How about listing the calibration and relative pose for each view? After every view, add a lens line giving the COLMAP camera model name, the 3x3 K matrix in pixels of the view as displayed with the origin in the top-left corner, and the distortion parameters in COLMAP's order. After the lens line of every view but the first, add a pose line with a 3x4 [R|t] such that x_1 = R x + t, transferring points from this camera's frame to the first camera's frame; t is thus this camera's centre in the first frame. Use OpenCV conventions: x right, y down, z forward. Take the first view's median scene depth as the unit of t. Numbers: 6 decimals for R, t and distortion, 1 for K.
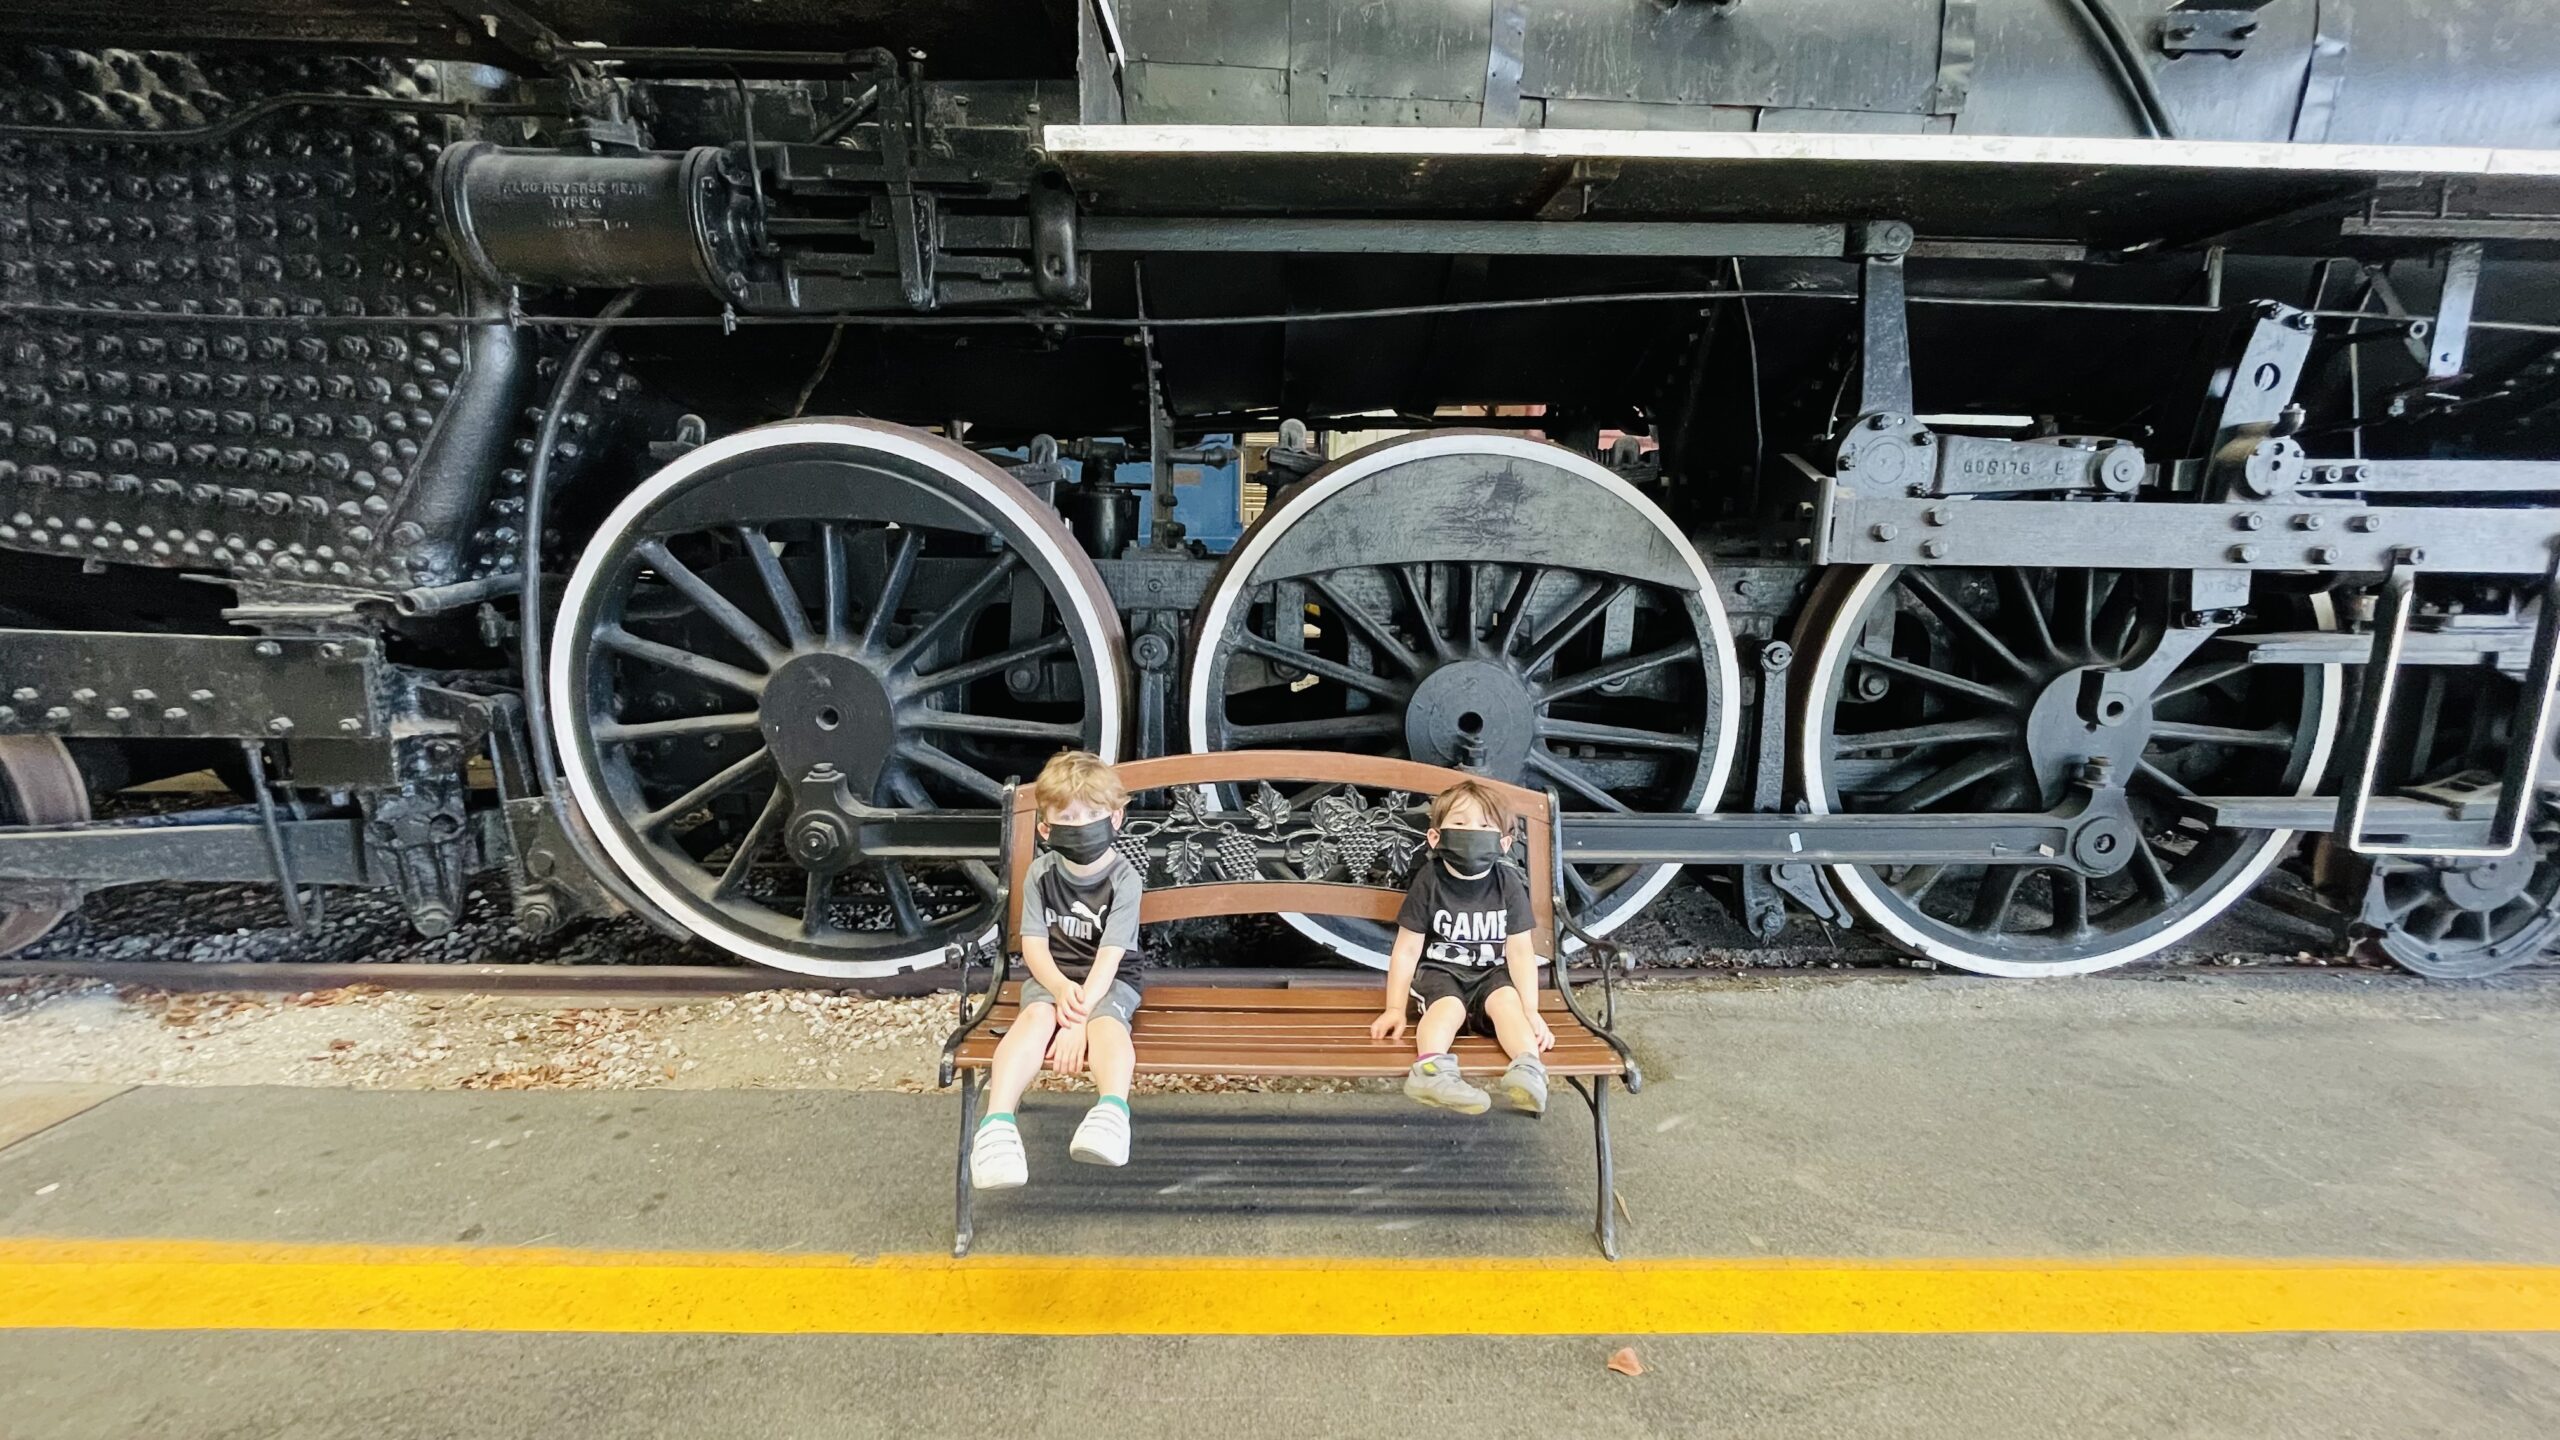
lens RADIAL K [[1029.0, 0, 1276.5], [0, 1029.0, 714.8], [0, 0, 1]] dist [-0.003725, 0.000356]
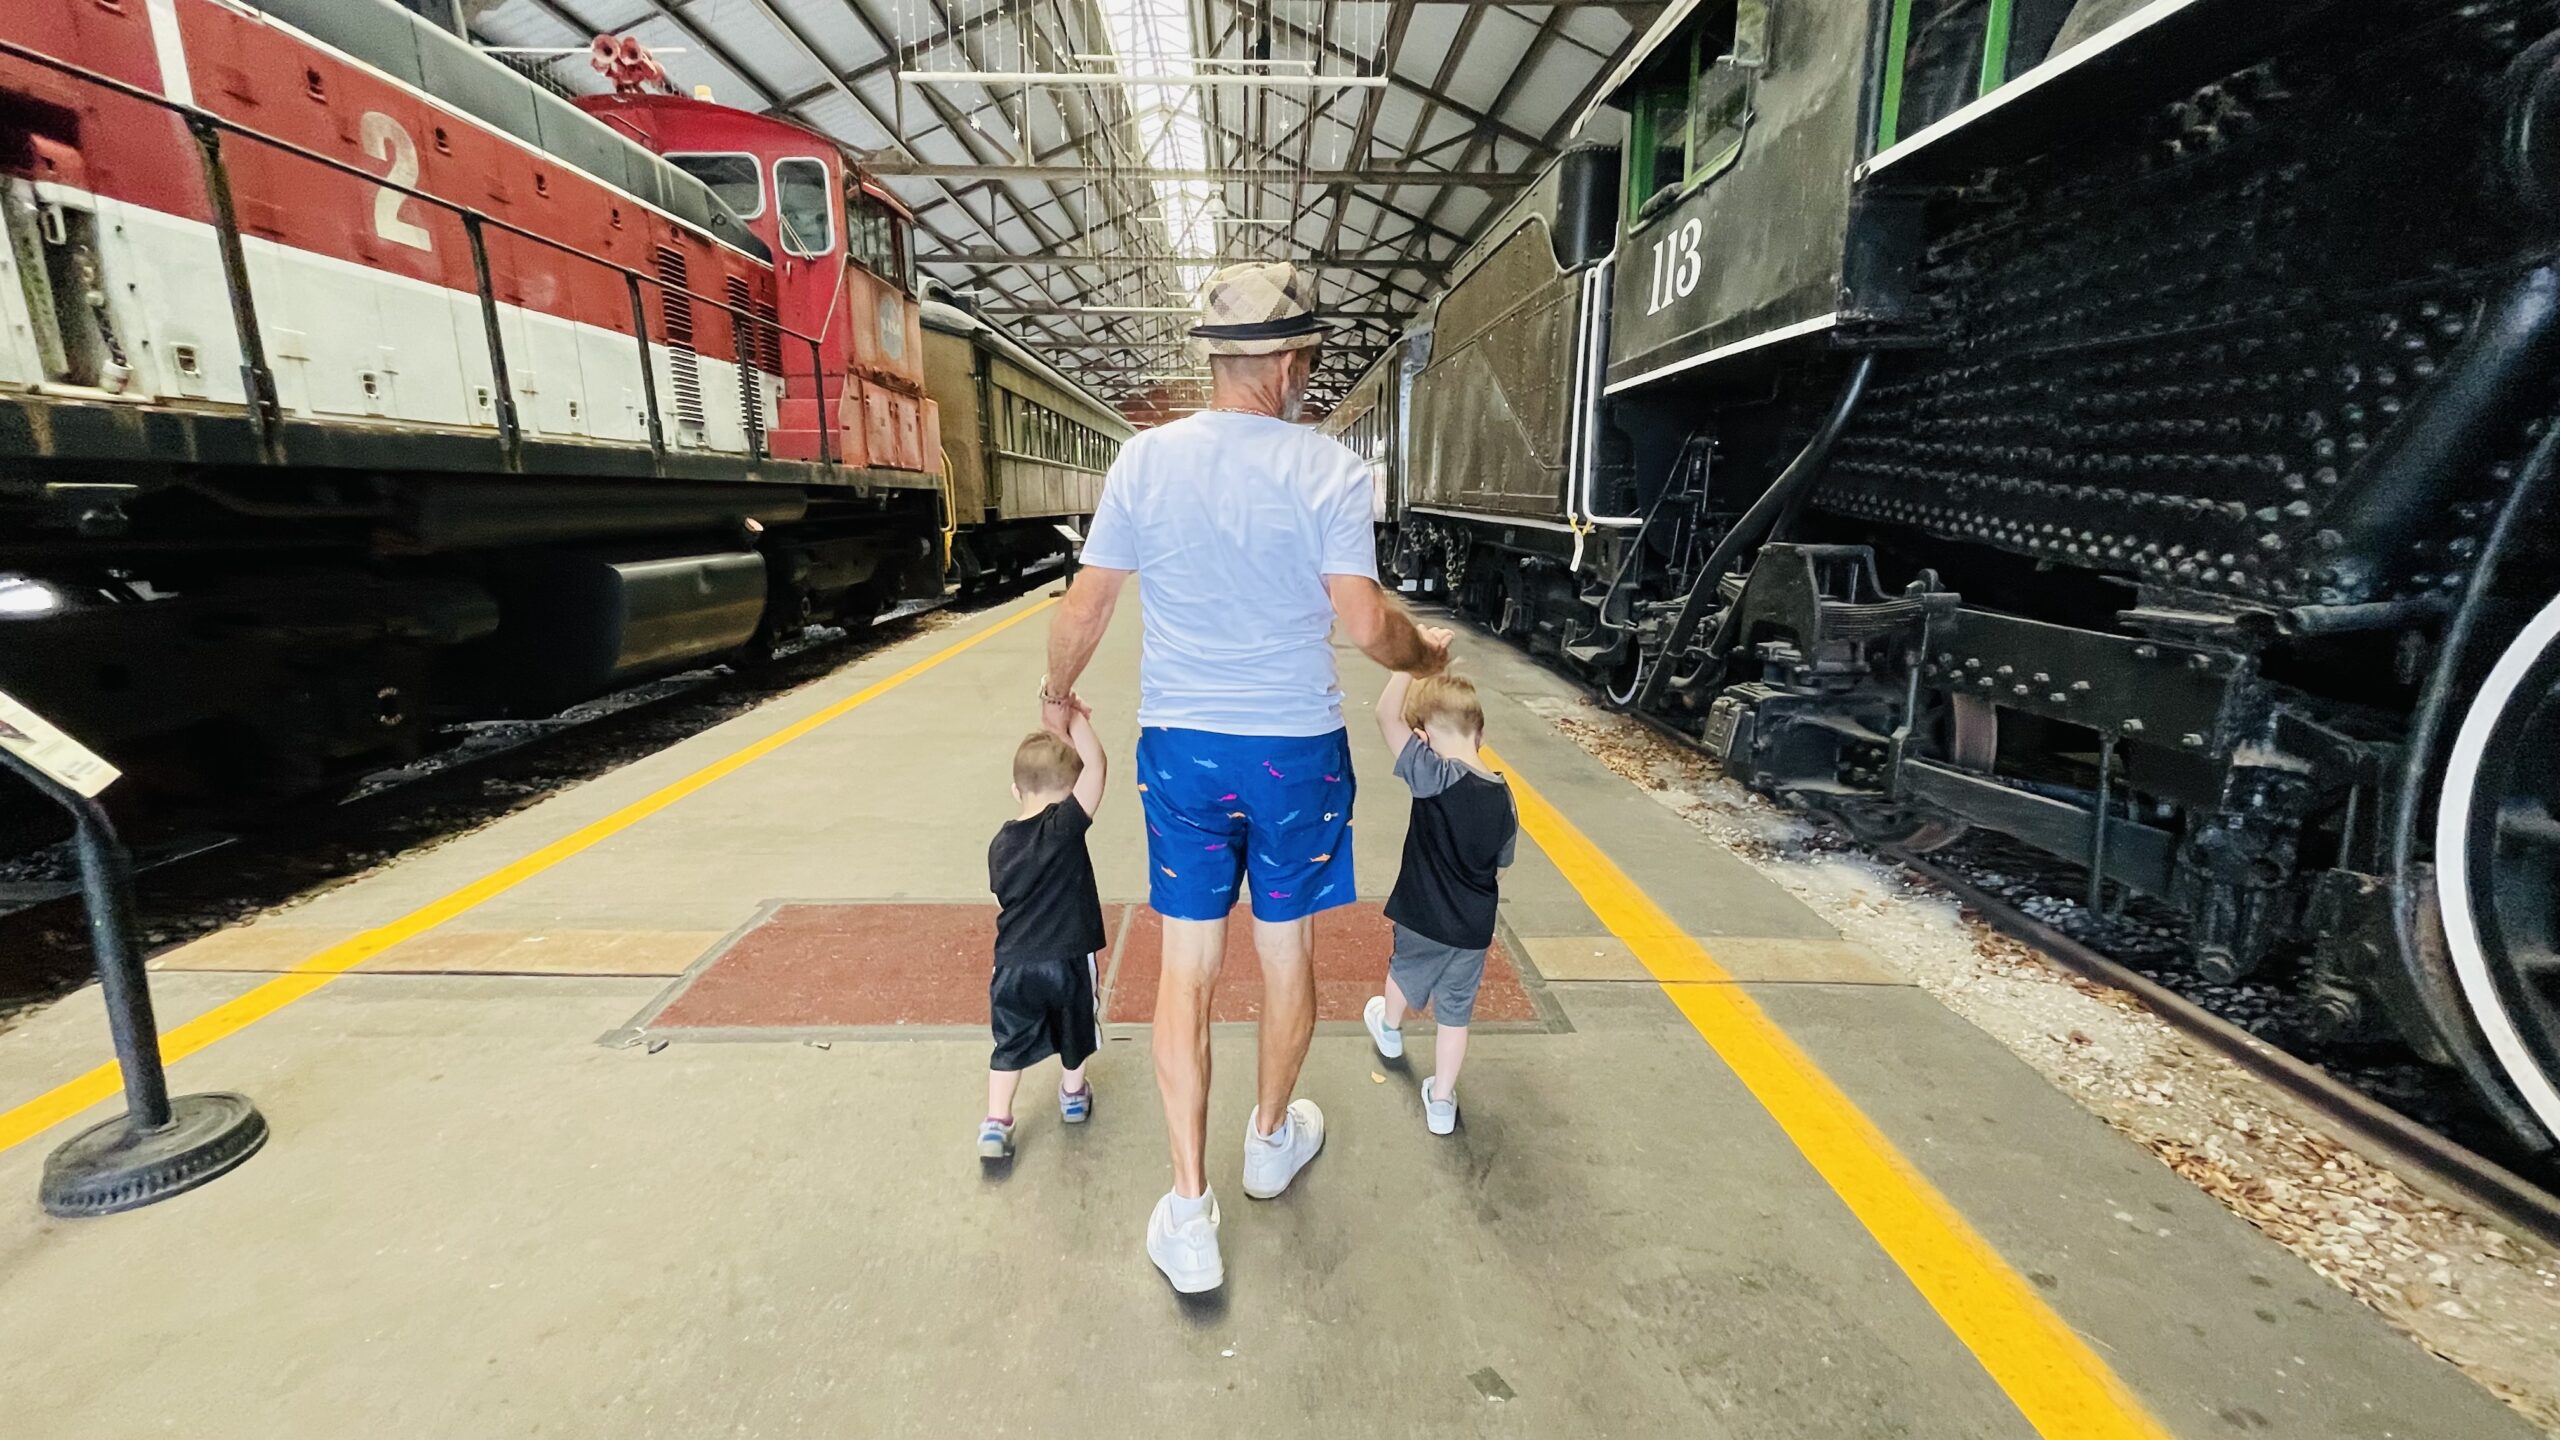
lens RADIAL K [[1029.0, 0, 1275.6], [0, 1029.0, 715.5], [0, 0, 1]] dist [-0.003725, 0.000356]
pose [[0.011666, 0.183951, -0.982866, 0.027506], [-0.187566, 0.965888, 0.178547, -0.022400], [0.982183, 0.182270, 0.045771, 0.108014]]
